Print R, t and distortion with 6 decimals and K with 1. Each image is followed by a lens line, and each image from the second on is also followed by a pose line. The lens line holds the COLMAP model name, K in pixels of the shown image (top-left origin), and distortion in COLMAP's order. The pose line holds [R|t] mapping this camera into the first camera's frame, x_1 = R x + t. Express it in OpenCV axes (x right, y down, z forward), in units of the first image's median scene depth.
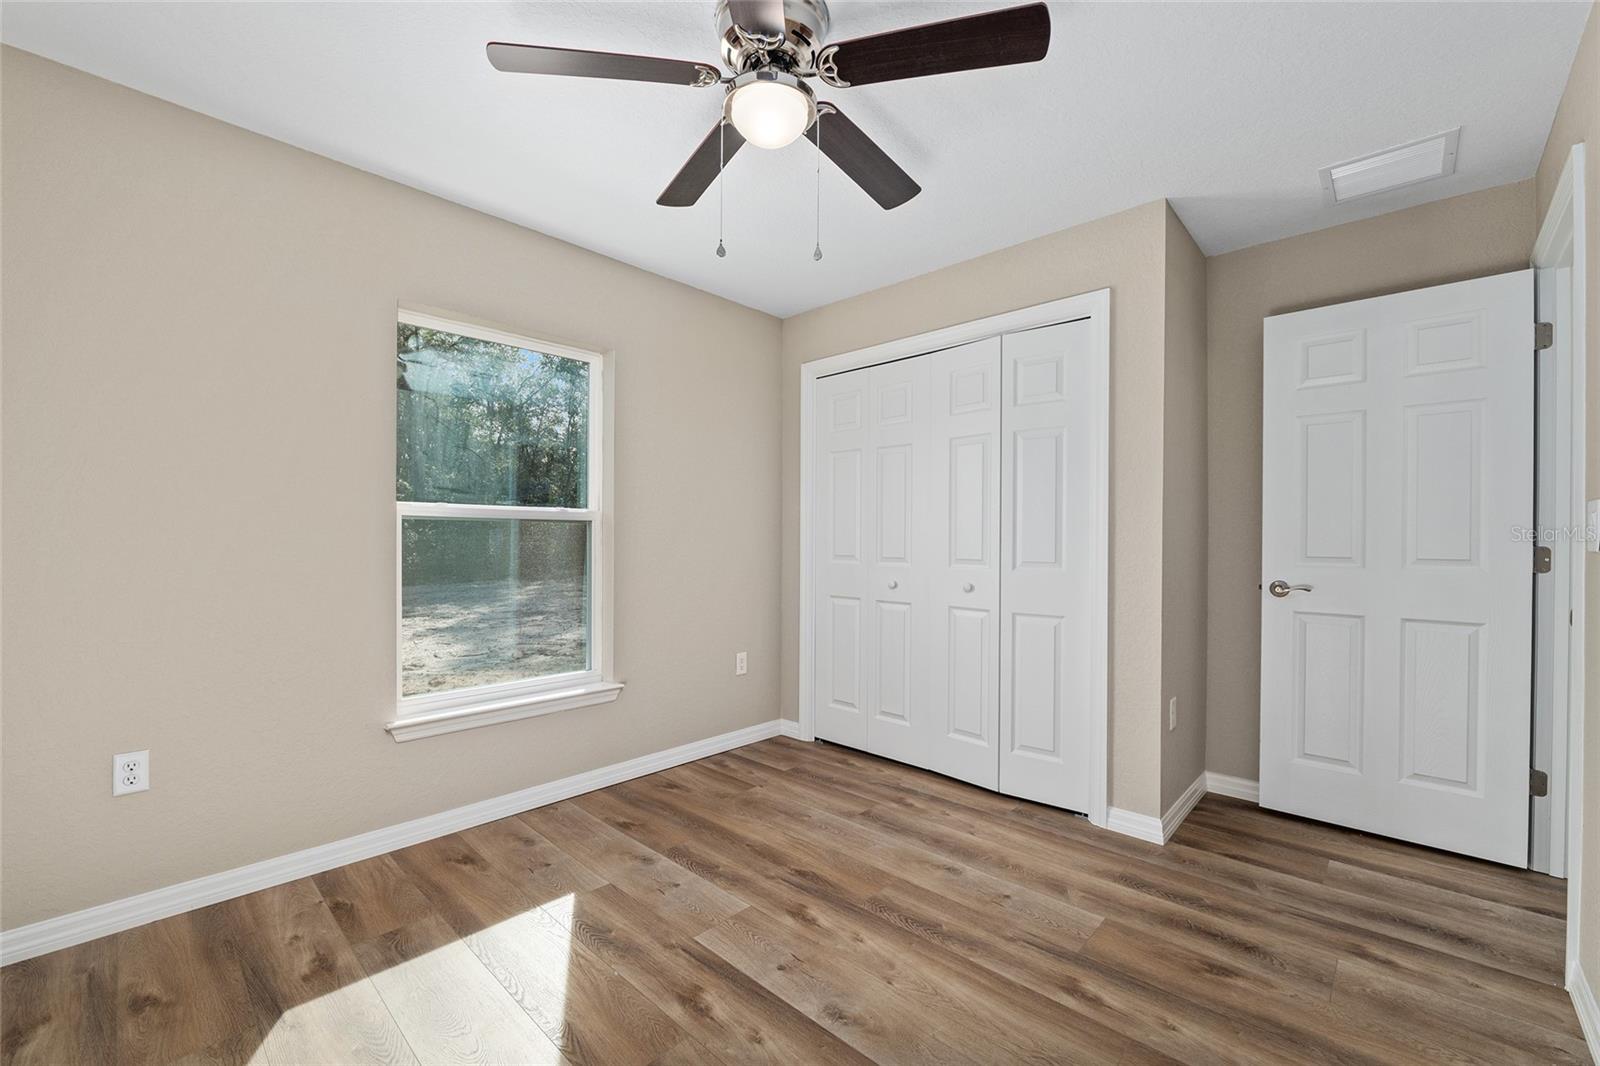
lens RADIAL K [[653.6, 0, 800.0], [0, 653.6, 533.0], [0, 0, 1]] dist [-0.011577, -0.000053]
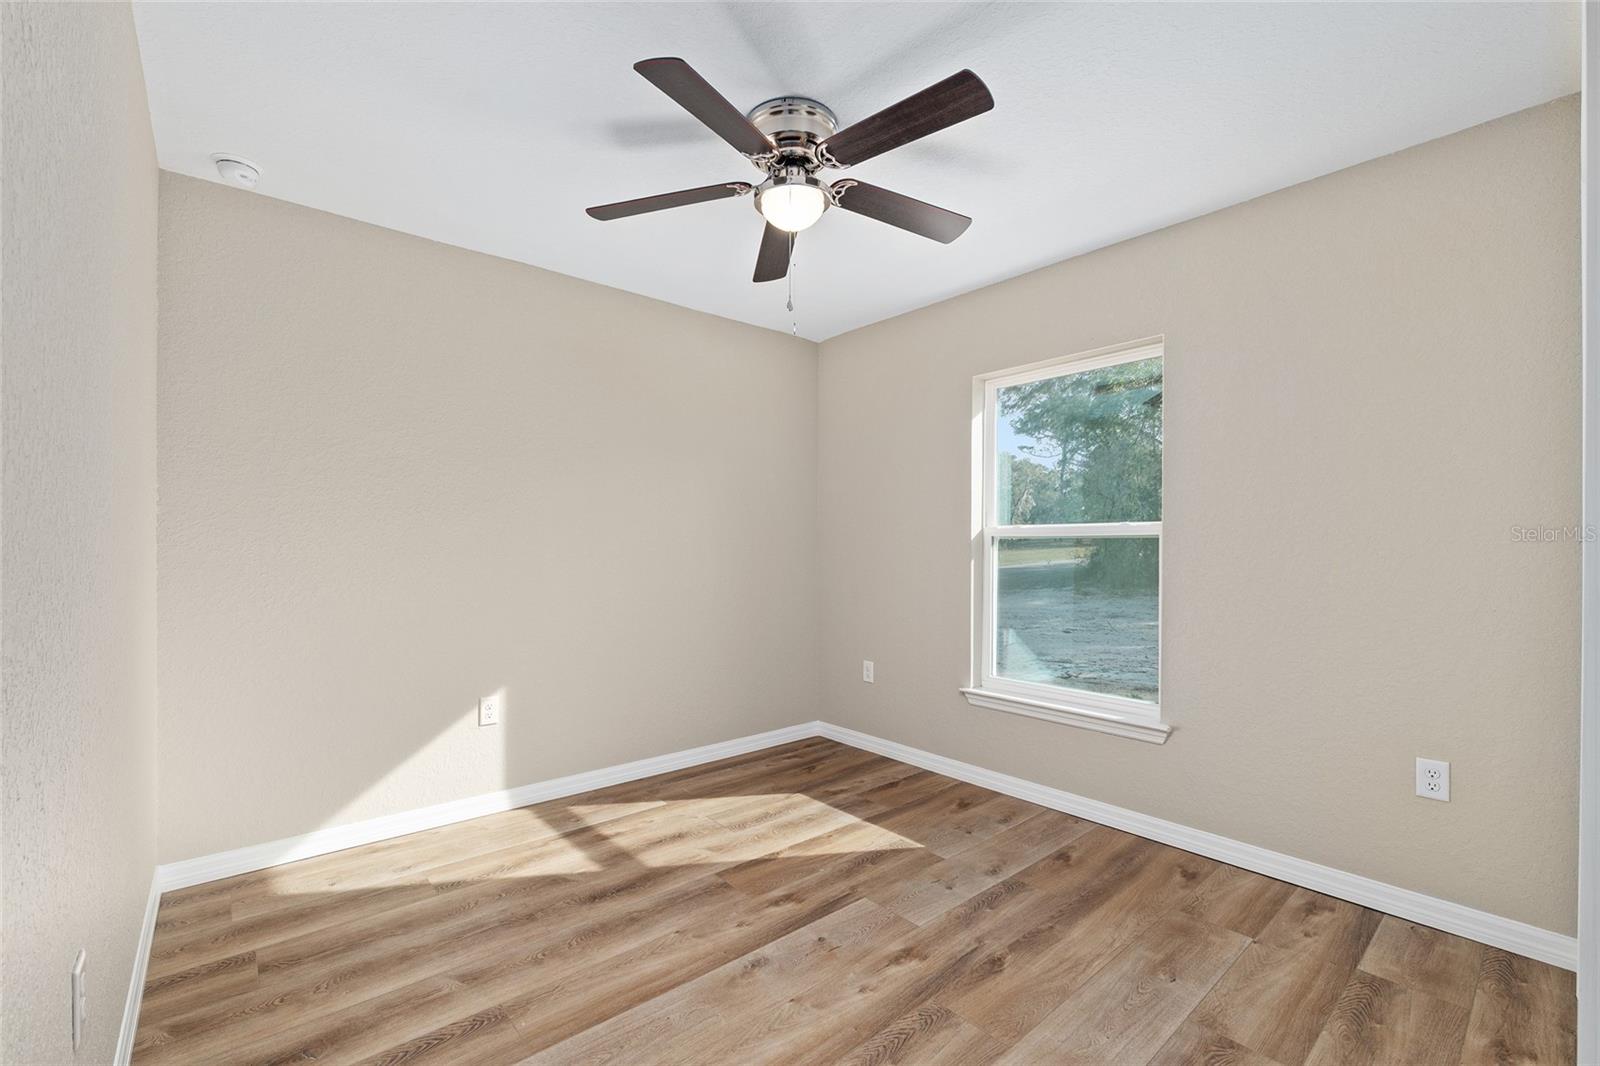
lens RADIAL K [[678.6, 0, 798.5], [0, 678.6, 535.5], [0, 0, 1]] dist [-0.009338, 0.000249]
pose [[-0.105415, -0.021340, -0.994199, 0.952881], [0.006187, 0.999736, -0.022115, -0.002802], [0.994409, -0.008483, -0.105256, 0.900548]]
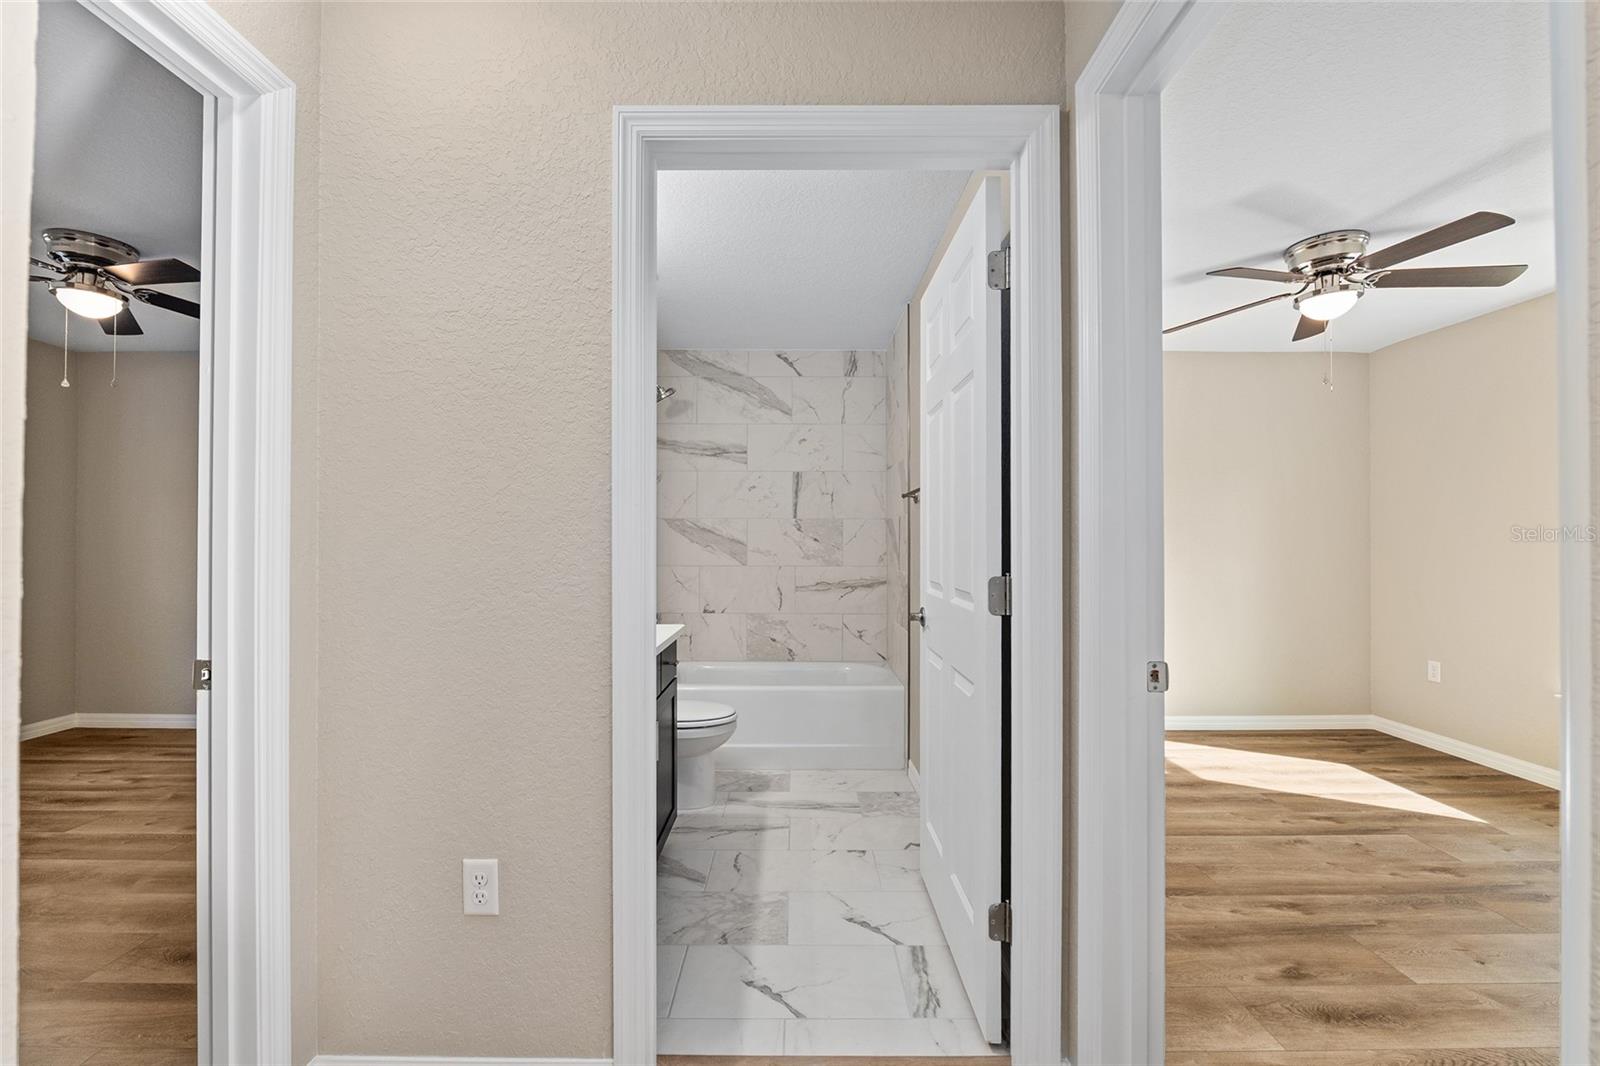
lens RADIAL K [[678.6, 0, 798.5], [0, 678.6, 535.5], [0, 0, 1]] dist [-0.009338, 0.000249]
pose [[-0.721526, -0.010825, -0.692302, 1.642247], [0.000113, 0.999876, -0.015753, -0.016274], [0.692387, -0.011445, -0.721436, 1.020087]]
